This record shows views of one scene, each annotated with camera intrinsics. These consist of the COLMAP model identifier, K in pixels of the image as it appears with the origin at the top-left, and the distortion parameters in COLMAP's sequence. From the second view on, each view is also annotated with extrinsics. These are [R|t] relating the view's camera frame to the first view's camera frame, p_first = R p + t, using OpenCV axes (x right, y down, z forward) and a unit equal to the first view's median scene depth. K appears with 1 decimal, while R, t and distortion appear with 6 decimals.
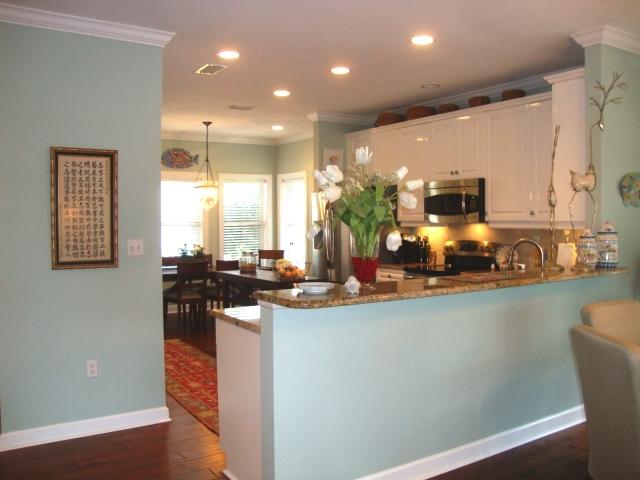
lens RADIAL K [[576.3, 0, 320.0], [0, 576.3, 240.0], [0, 0, 1]] dist [-0.208415, 0.210438]
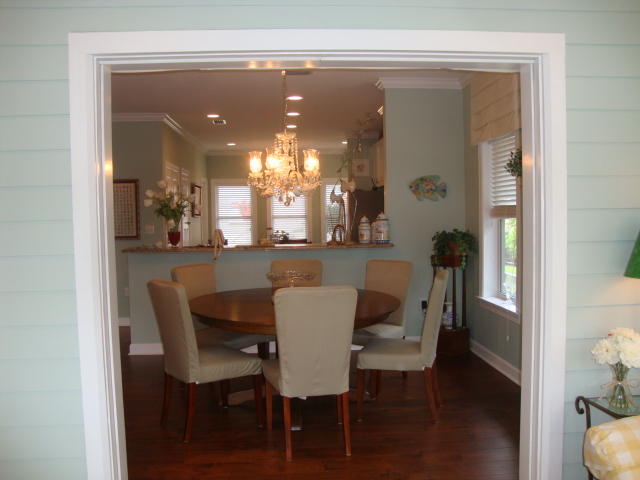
lens RADIAL K [[576.3, 0, 320.0], [0, 576.3, 240.0], [0, 0, 1]] dist [-0.208415, 0.210438]
pose [[0.893339, 0.001823, -0.449379, 0.495227], [0.003947, 0.999921, 0.011903, 0.013506], [0.449365, -0.012407, 0.893262, -0.211771]]
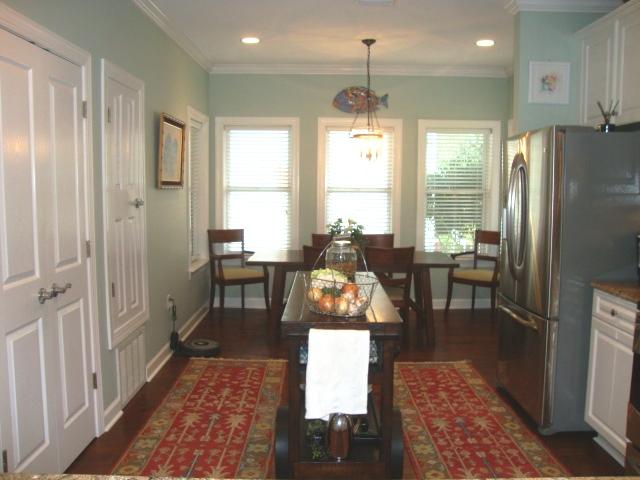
lens RADIAL K [[576.3, 0, 320.0], [0, 576.3, 240.0], [0, 0, 1]] dist [-0.208415, 0.210438]
pose [[0.843872, 0.064165, -0.532694, 0.124210], [-0.031905, 0.997068, 0.069558, -0.015613], [0.535595, -0.041703, 0.843444, 0.396578]]
